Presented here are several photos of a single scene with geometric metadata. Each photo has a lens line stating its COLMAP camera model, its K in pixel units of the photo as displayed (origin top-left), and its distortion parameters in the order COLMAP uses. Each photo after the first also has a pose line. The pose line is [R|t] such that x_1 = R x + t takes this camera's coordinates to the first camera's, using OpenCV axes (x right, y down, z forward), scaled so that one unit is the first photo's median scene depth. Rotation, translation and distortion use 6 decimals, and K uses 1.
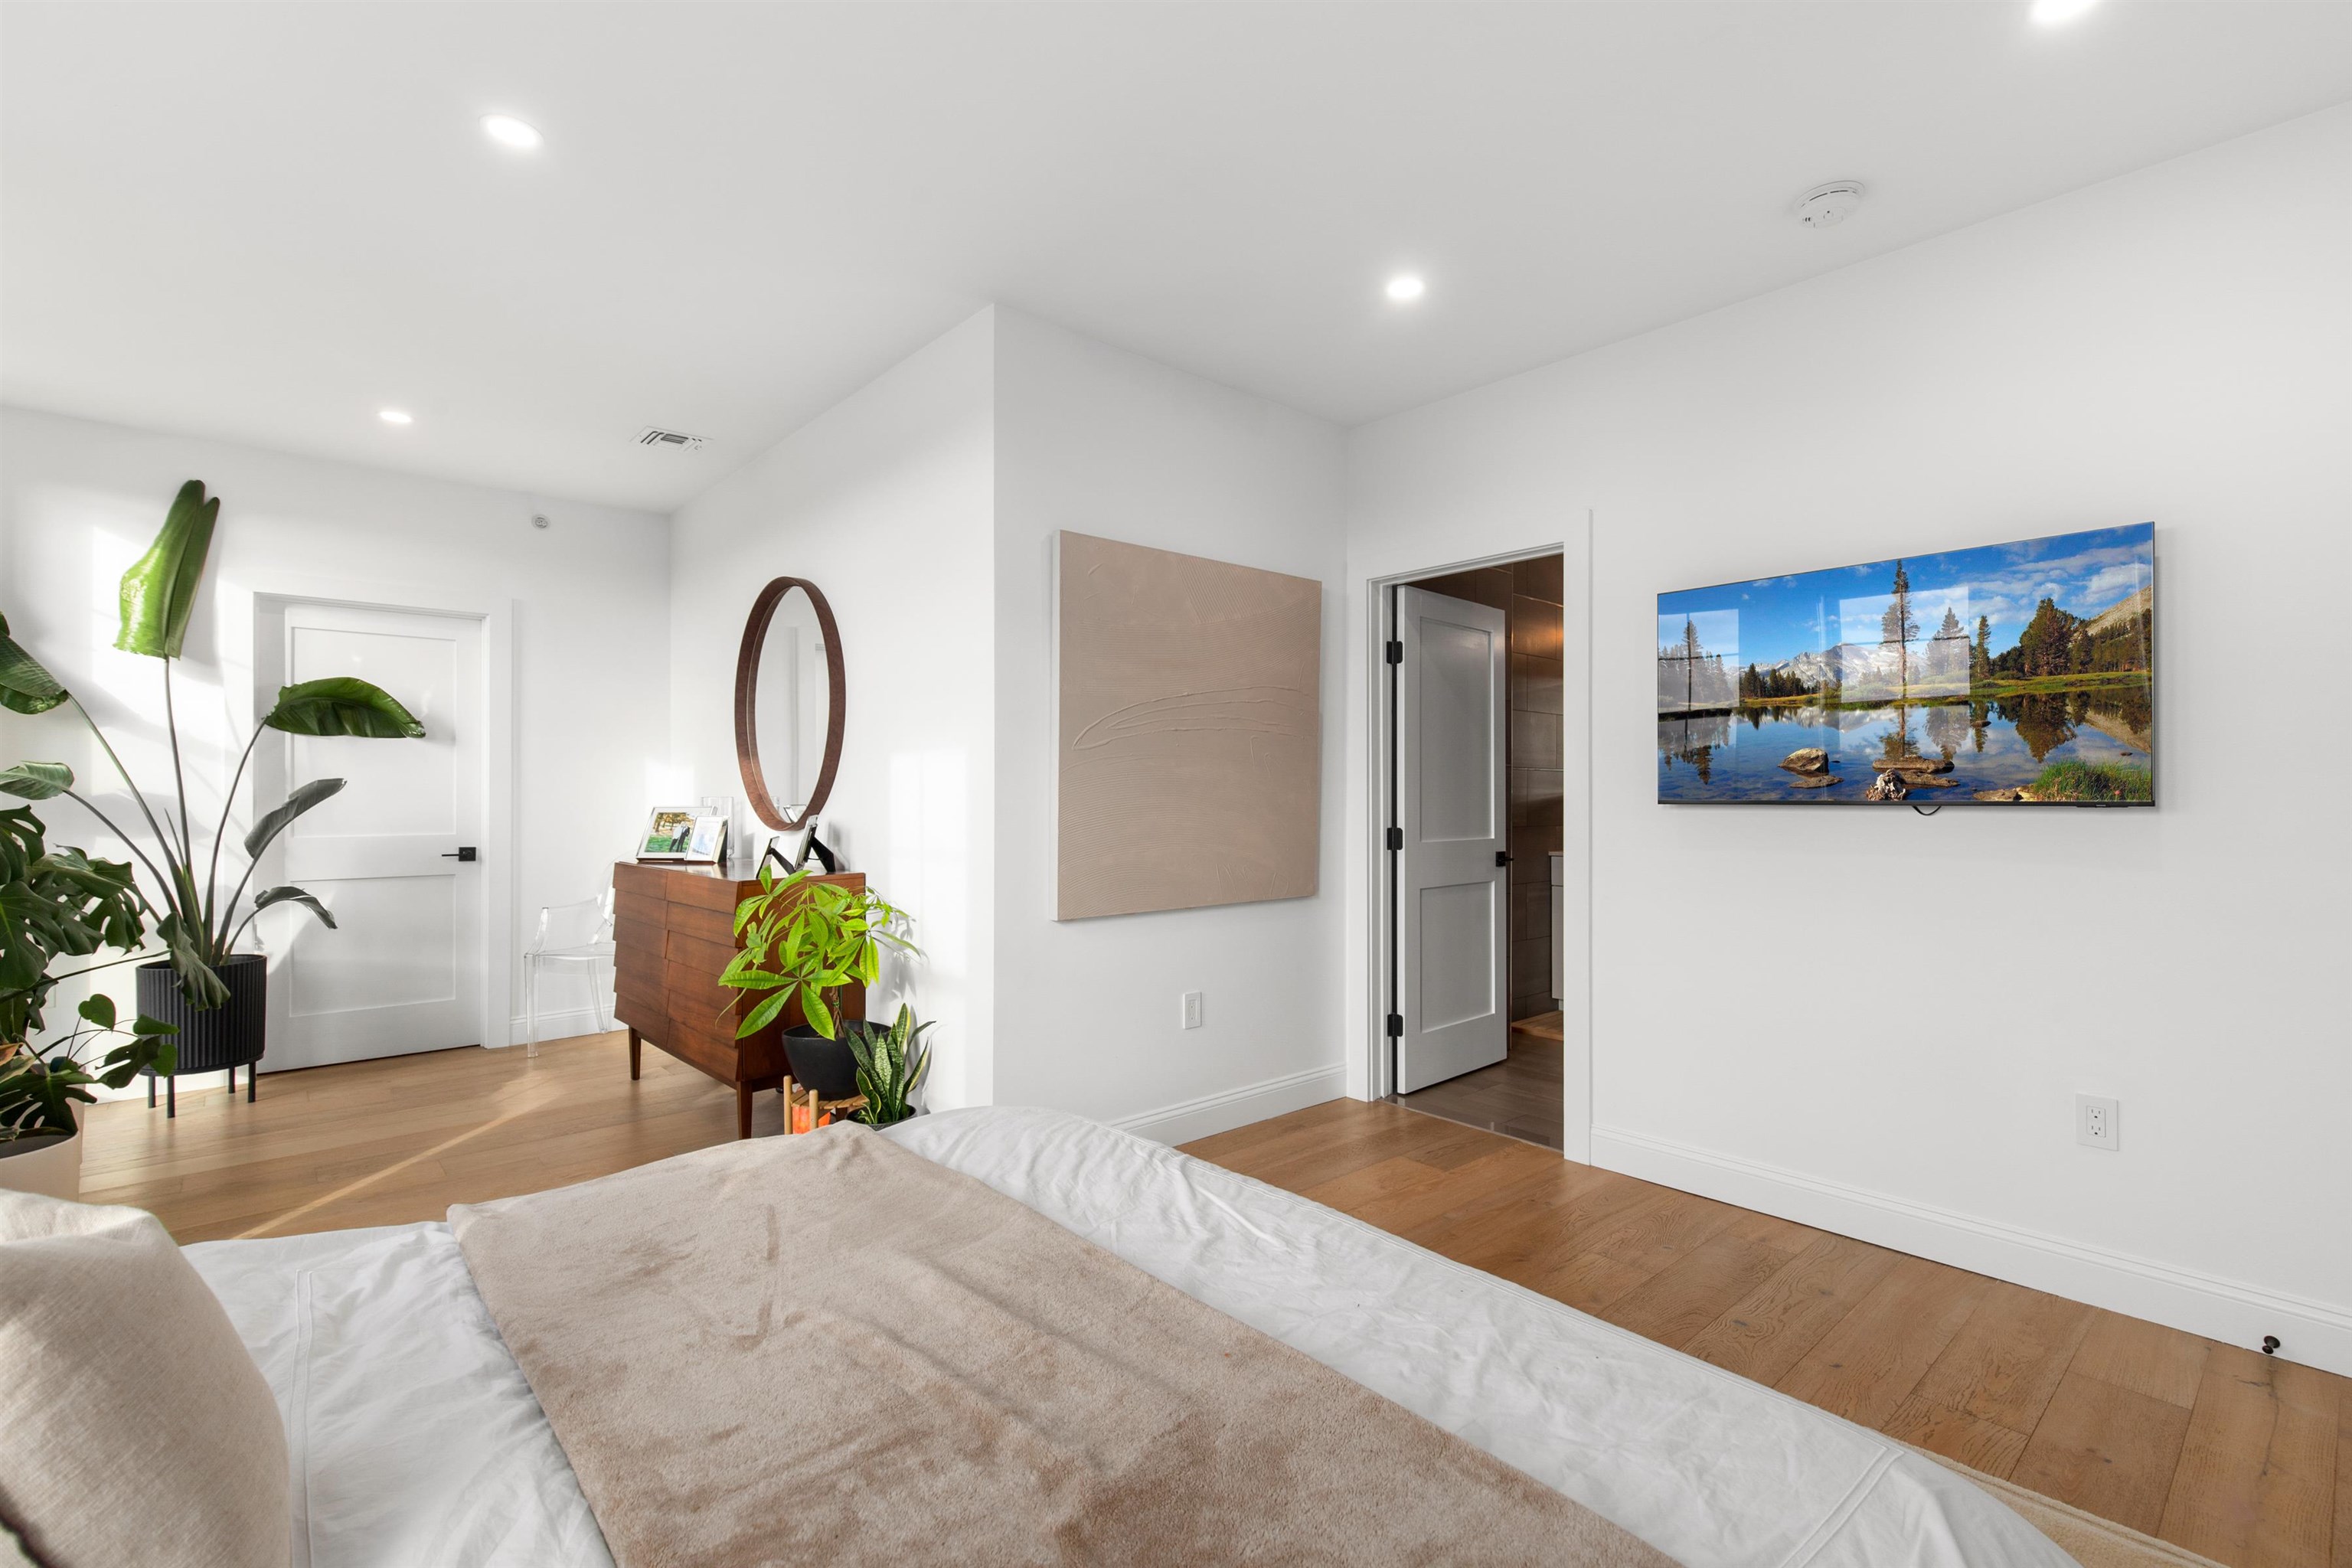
lens RADIAL K [[1056.9, 0, 1182.8], [0, 1056.9, 795.3], [0, 0, 1]] dist [0.005509, 0.000519]
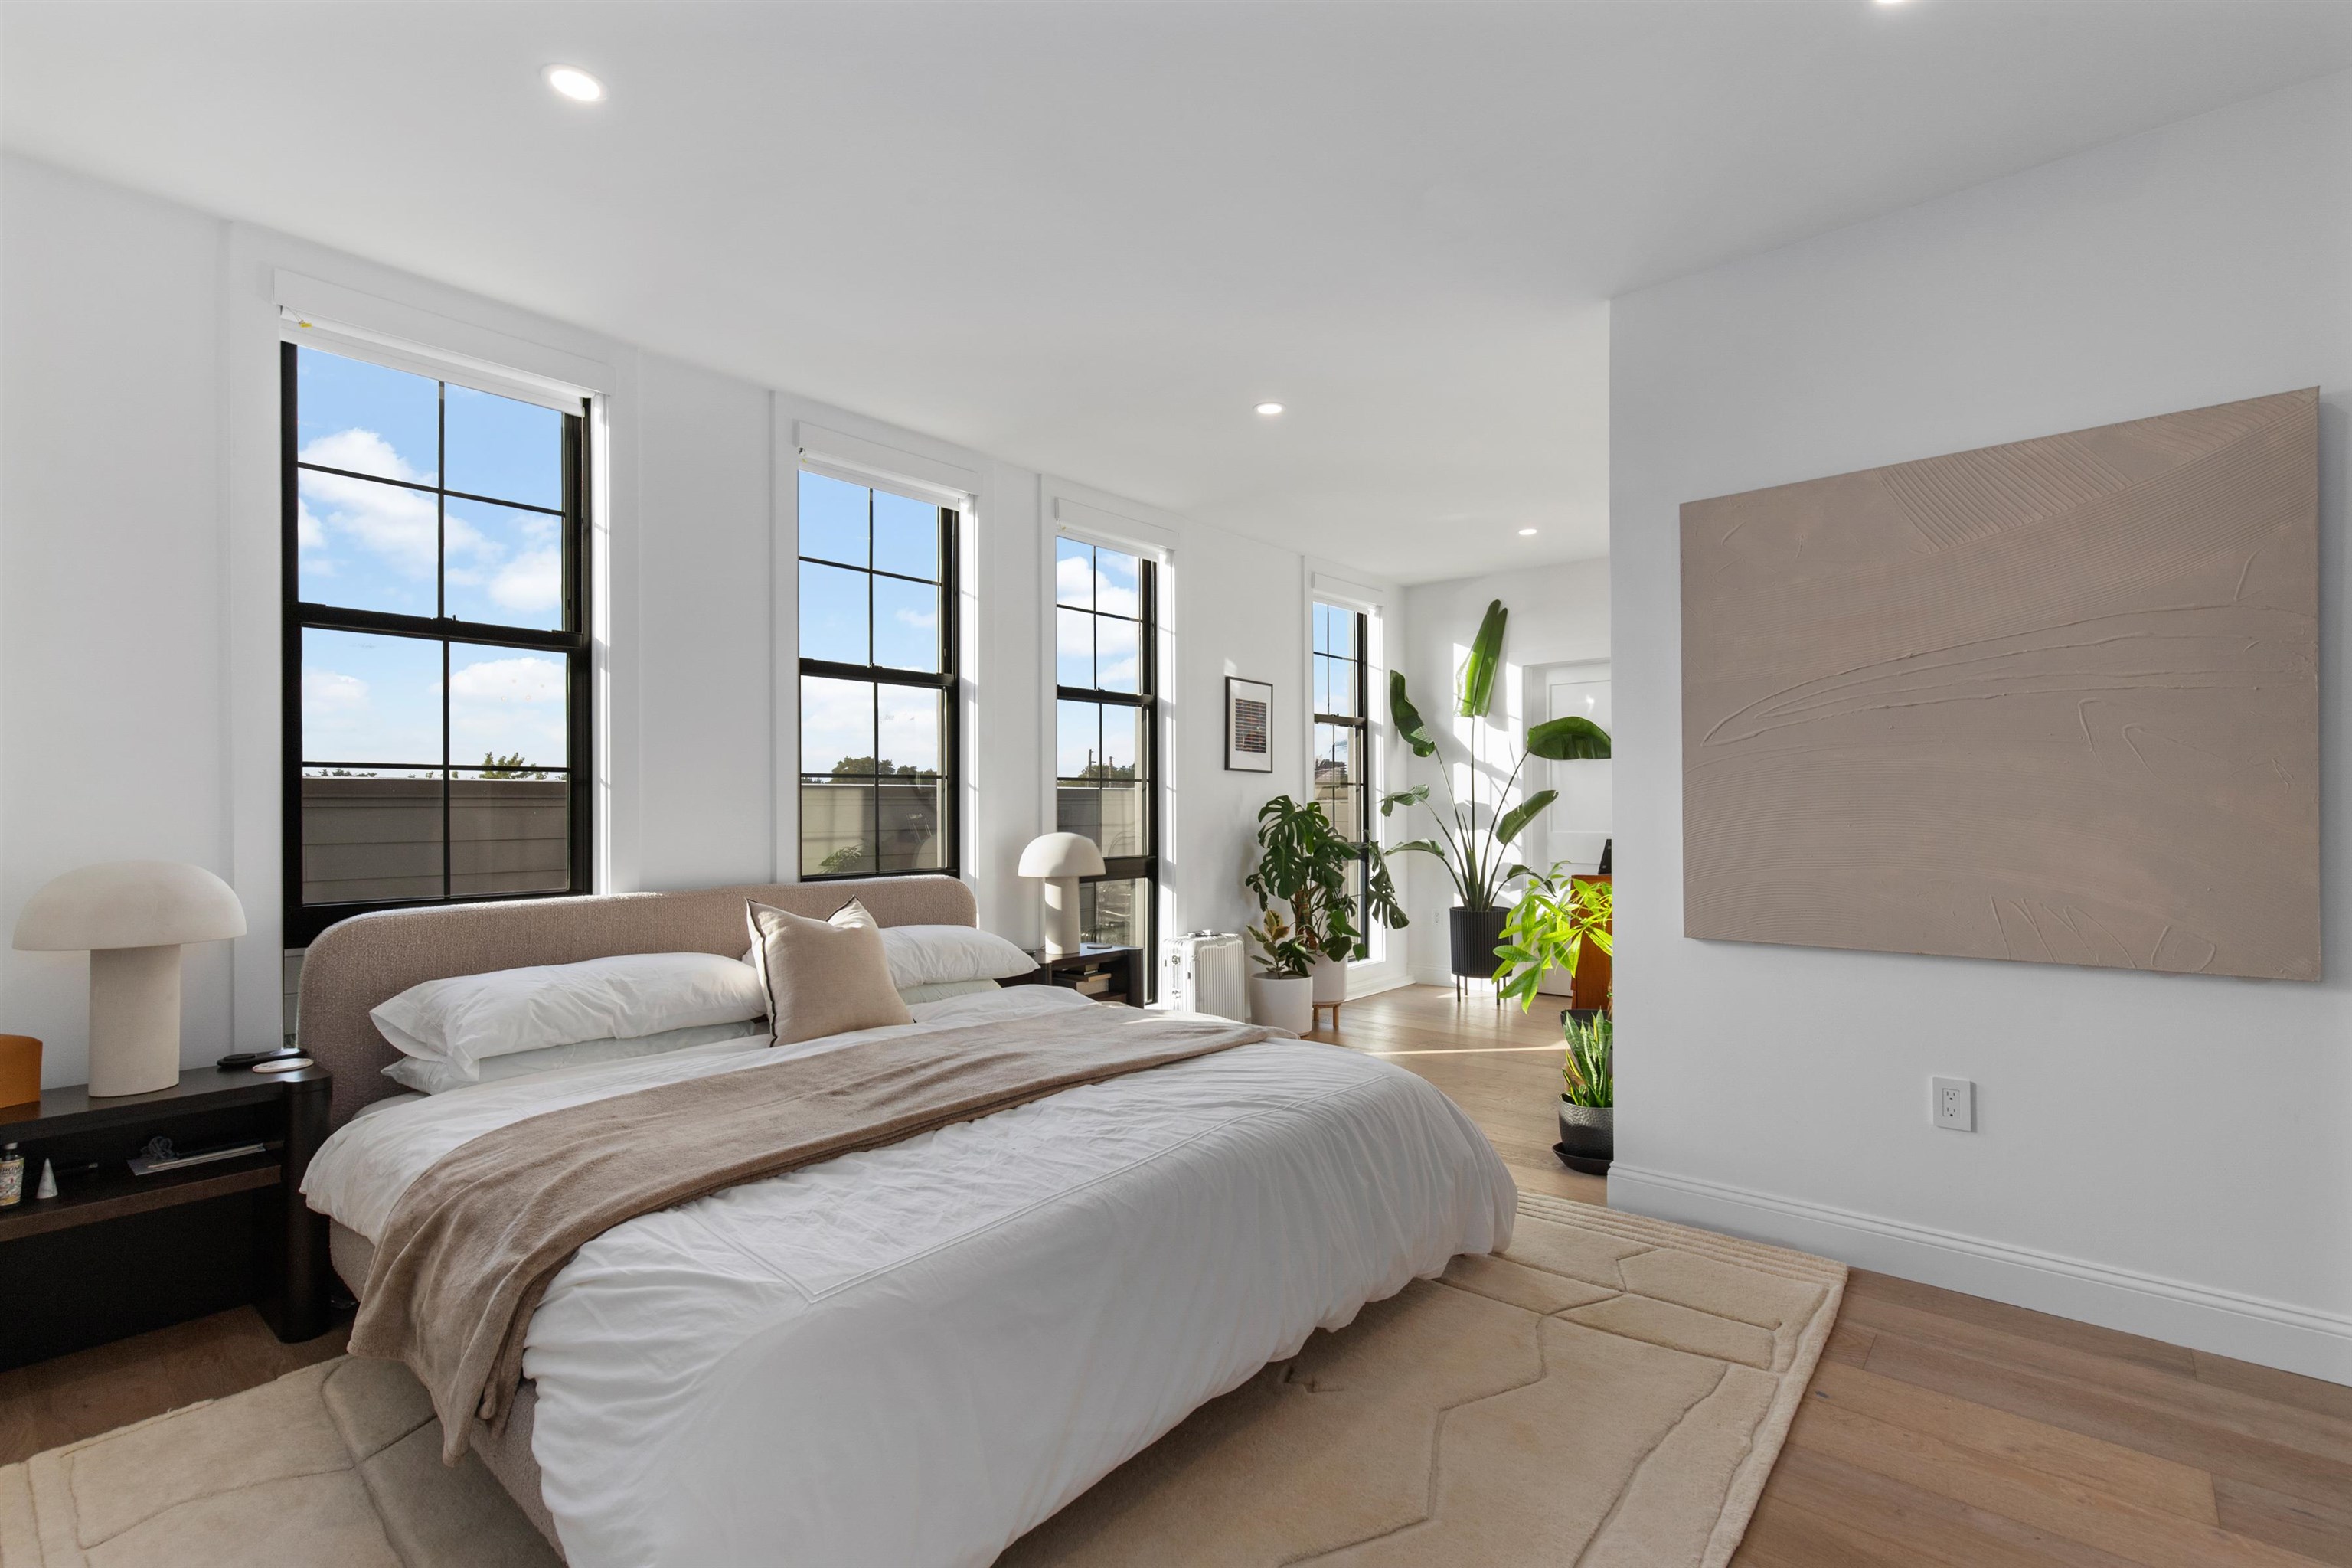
lens RADIAL K [[1056.9, 0, 1182.8], [0, 1056.9, 795.3], [0, 0, 1]] dist [0.005509, 0.000519]
pose [[0.135916, -0.011675, -0.990652, 0.559341], [0.004085, 0.999929, -0.011224, 0.004566], [0.990712, -0.002522, 0.135954, 0.351845]]
